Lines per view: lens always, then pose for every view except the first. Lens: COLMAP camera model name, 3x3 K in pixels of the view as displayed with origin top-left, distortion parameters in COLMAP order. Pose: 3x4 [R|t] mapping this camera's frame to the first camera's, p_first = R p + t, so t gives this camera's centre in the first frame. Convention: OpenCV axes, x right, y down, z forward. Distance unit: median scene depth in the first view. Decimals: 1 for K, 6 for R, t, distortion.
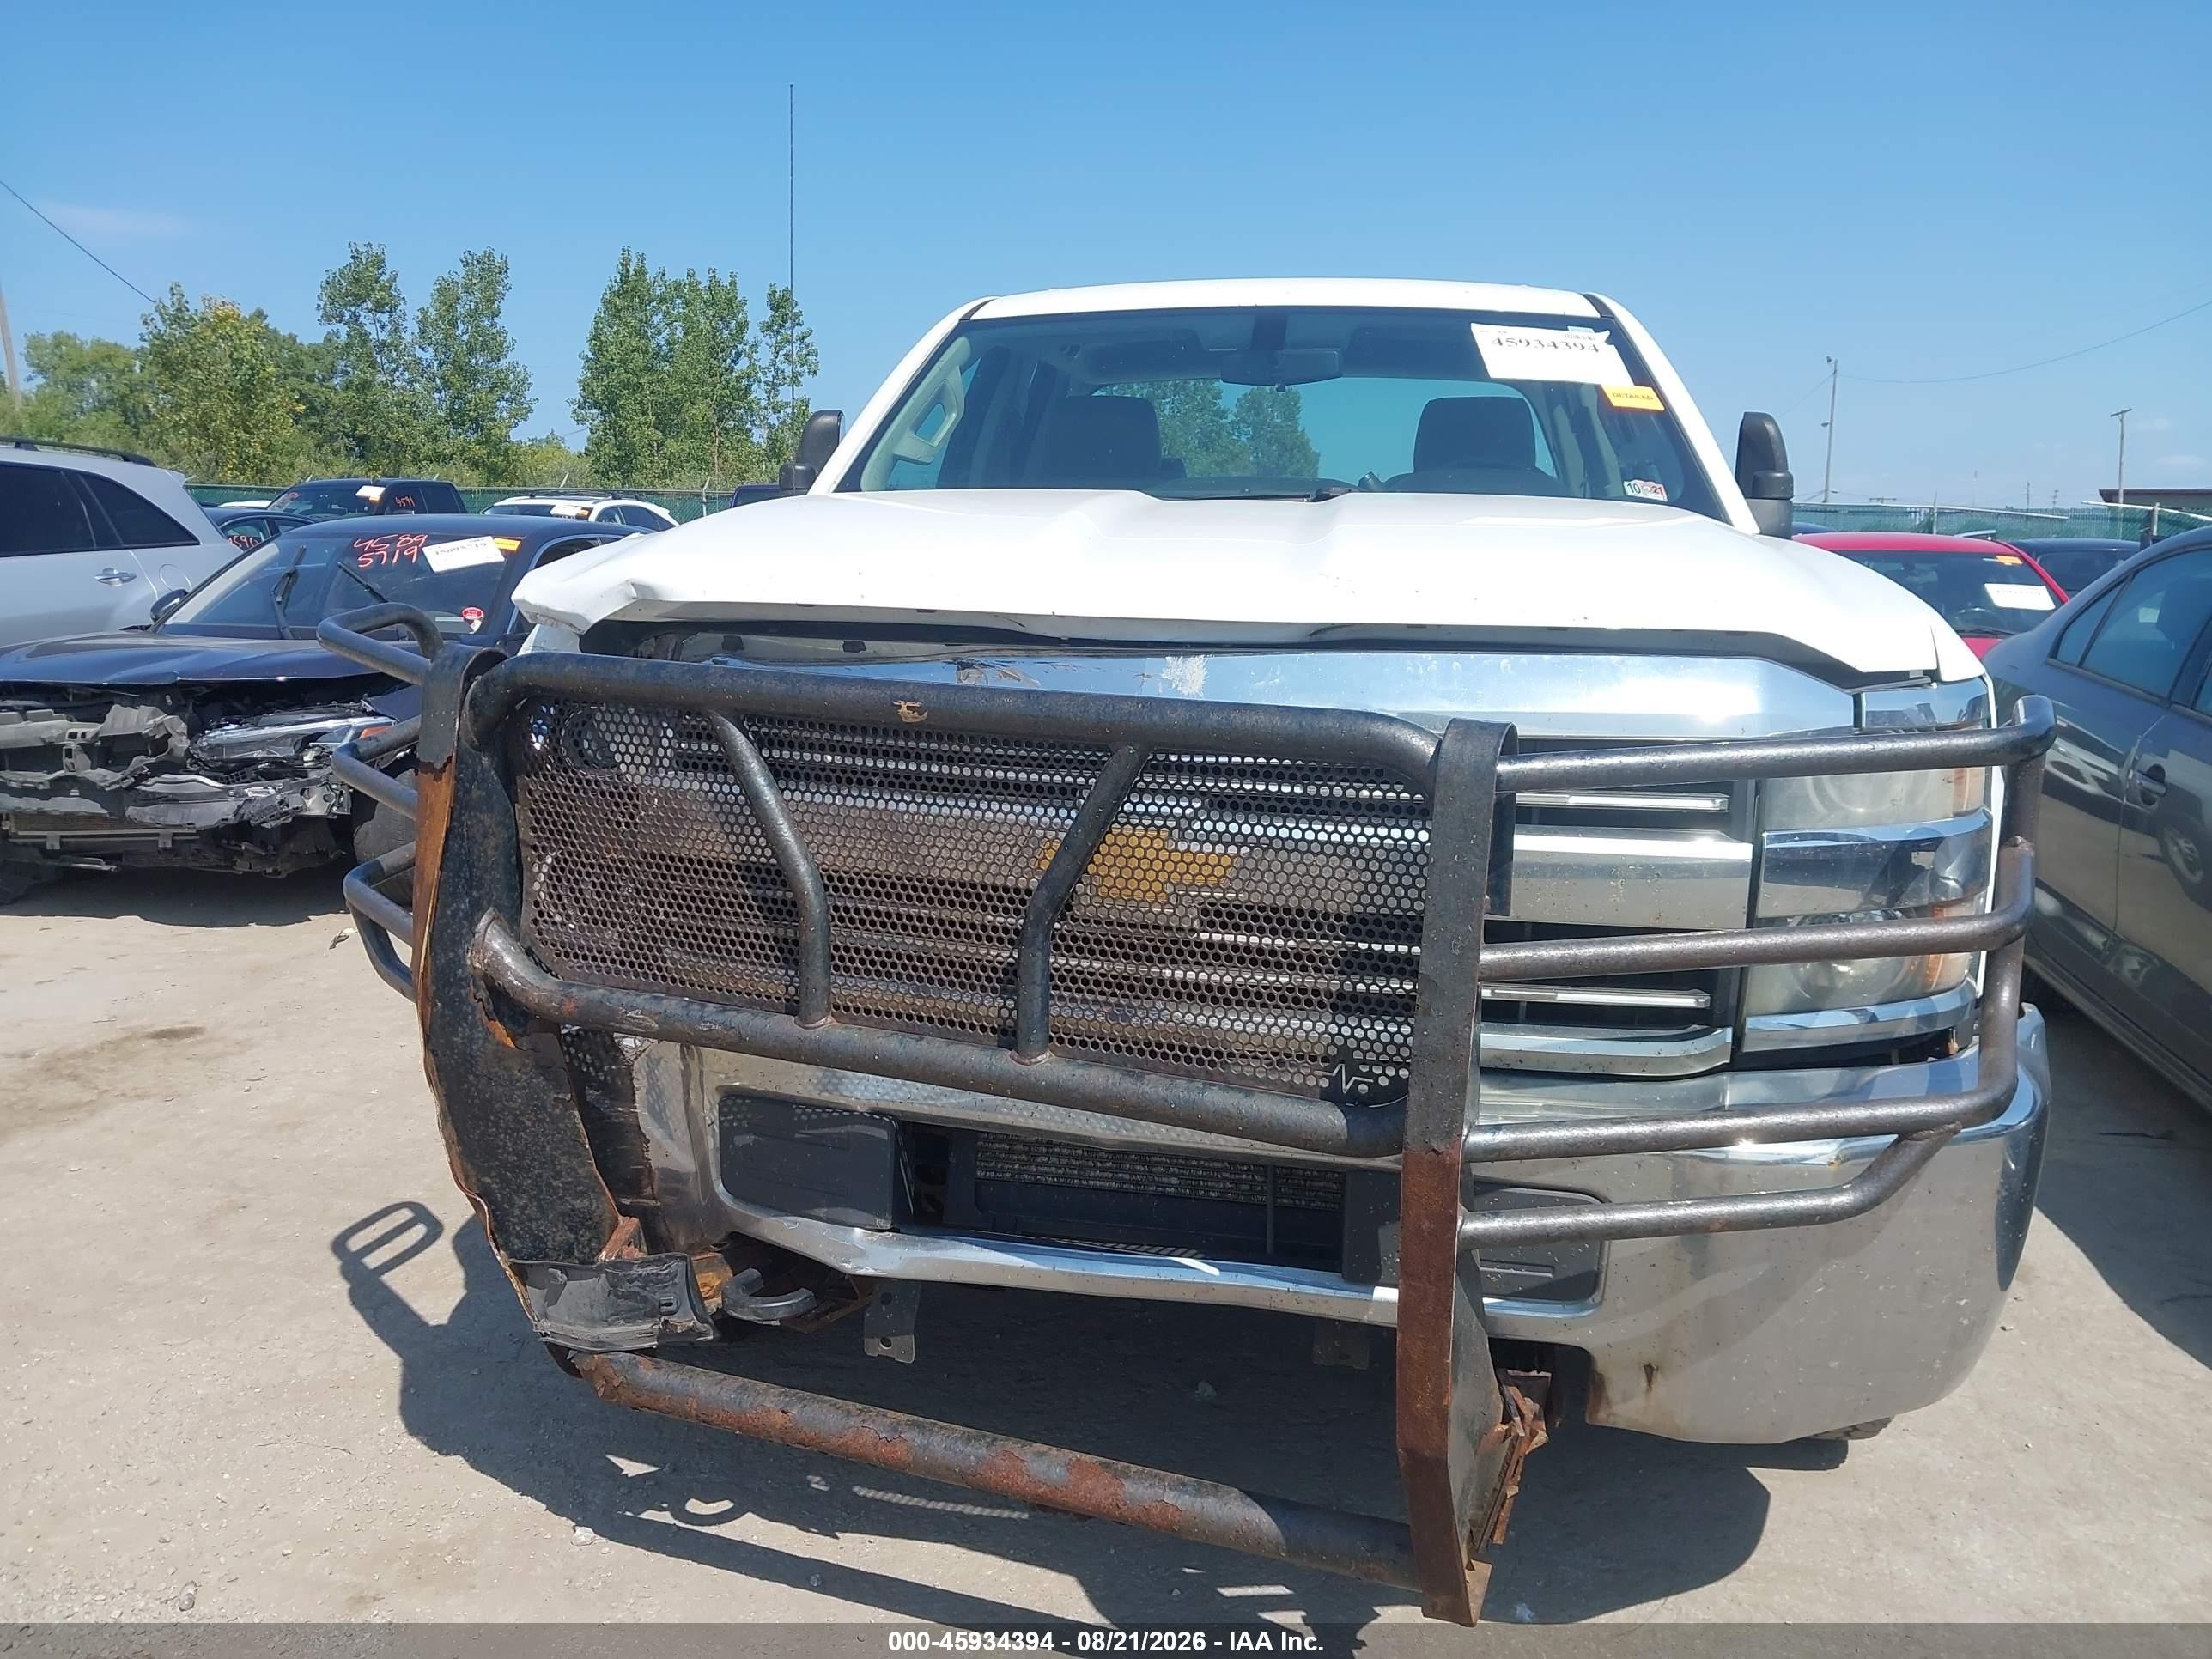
lens RADIAL K [[1752.5, 0, 1081.9], [0, 1752.5, 823.2], [0, 0, 1]] dist [-0.004634, 0.038368]
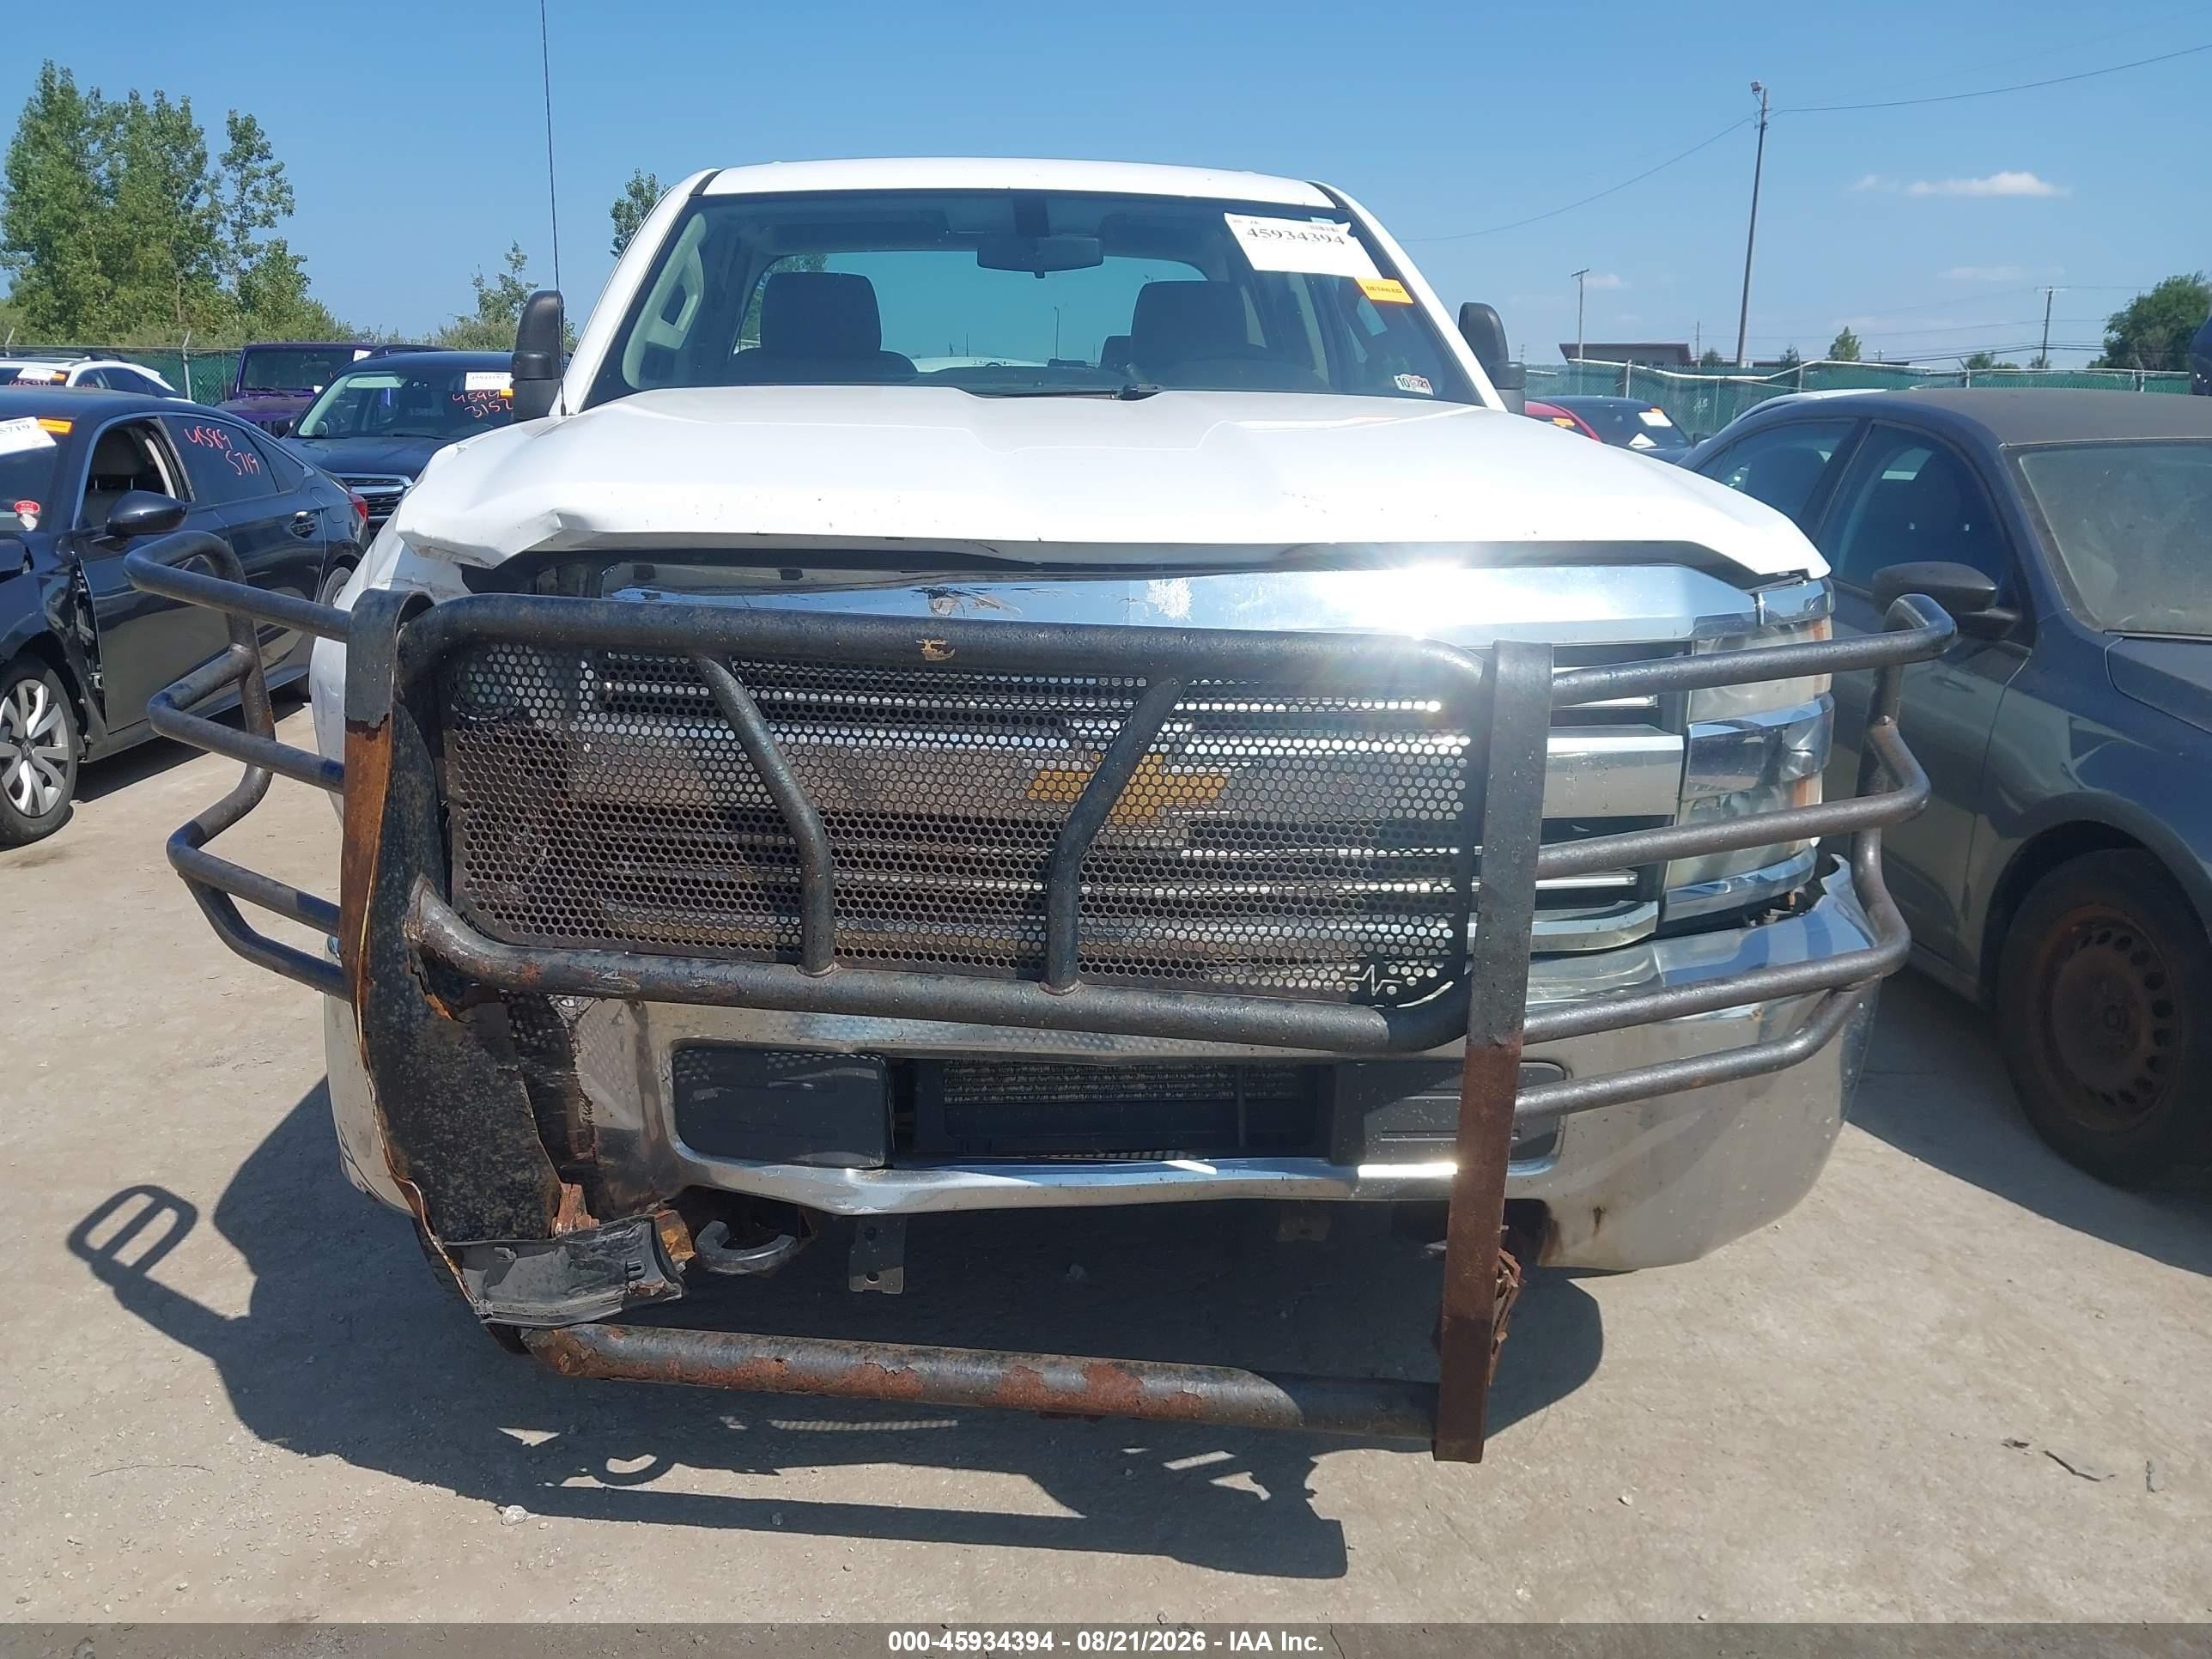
lens RADIAL K [[1758.7, 0, 1097.8], [0, 1758.7, 825.8], [0, 0, 1]] dist [0.039766, -0.063180]
pose [[0.965362, -0.067007, 0.252165, -0.220712], [0.047319, 0.995396, 0.083350, -0.036153], [-0.256589, -0.068531, 0.964088, 0.017811]]
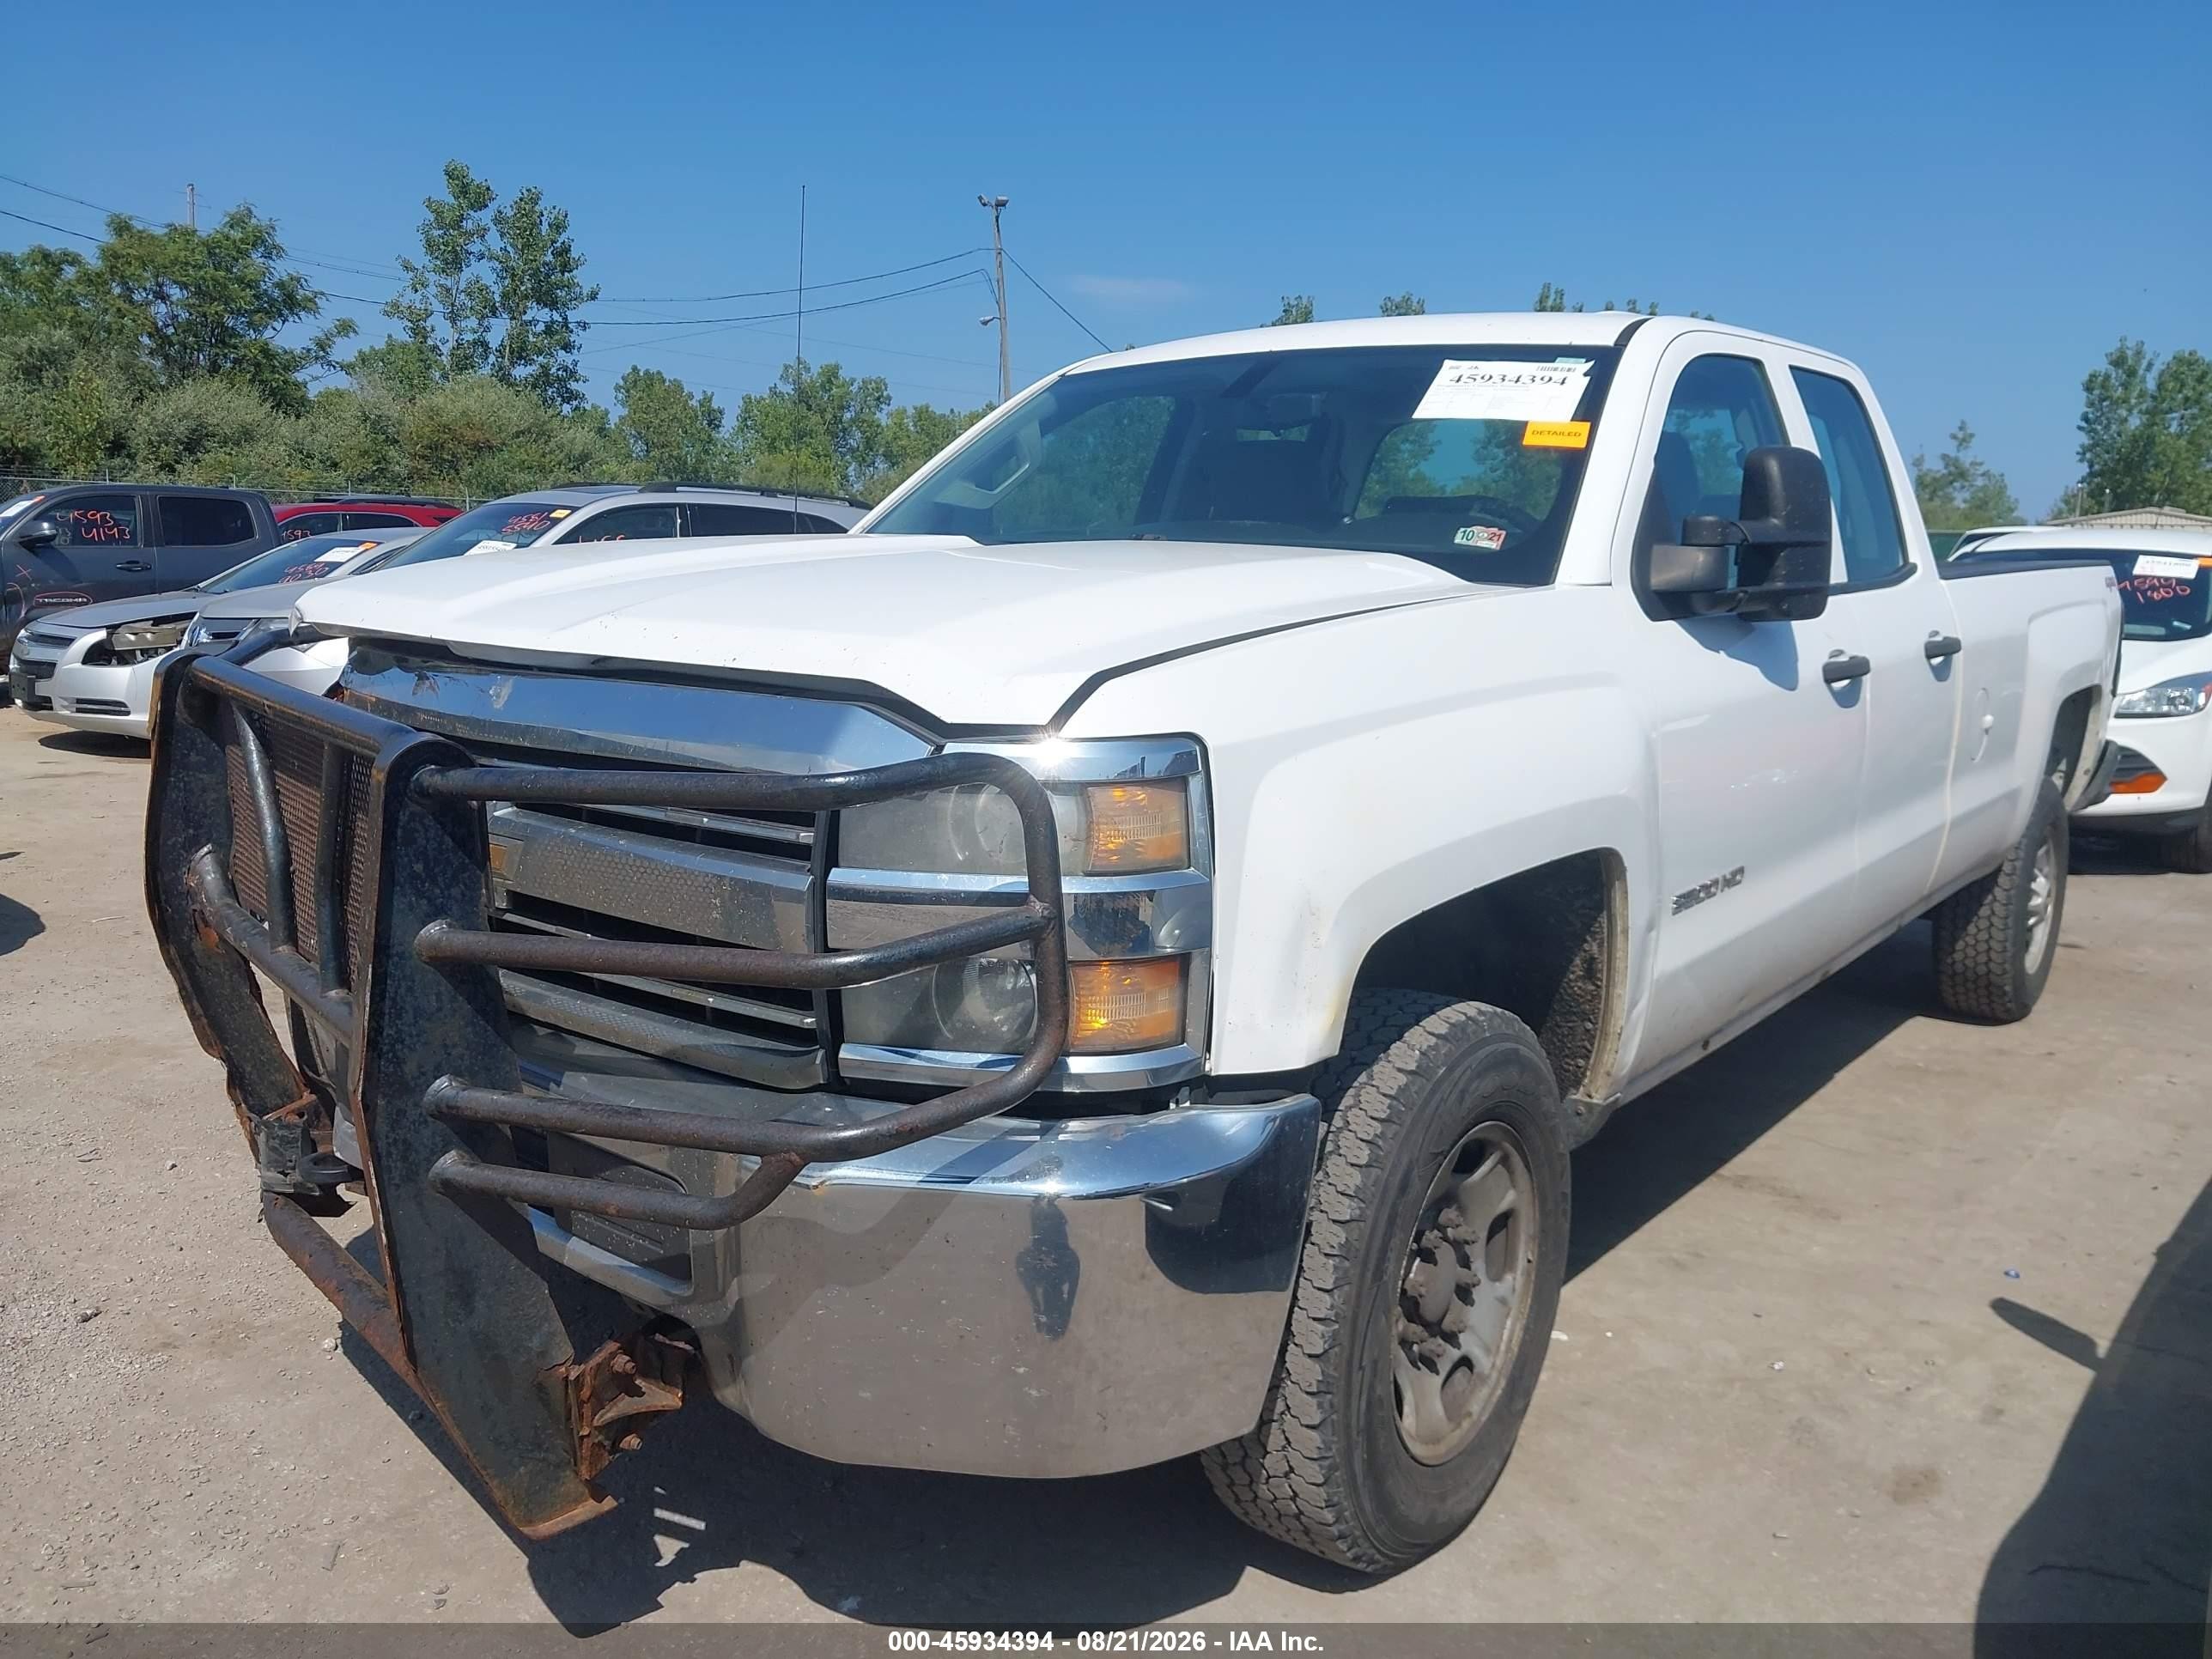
lens RADIAL K [[1758.7, 0, 1097.8], [0, 1758.7, 825.8], [0, 0, 1]] dist [0.039766, -0.063180]
pose [[0.860538, 0.083356, -0.502521, 0.959085], [-0.093729, 0.995587, 0.004639, -0.035654], [0.500690, 0.043109, 0.864553, 0.152288]]
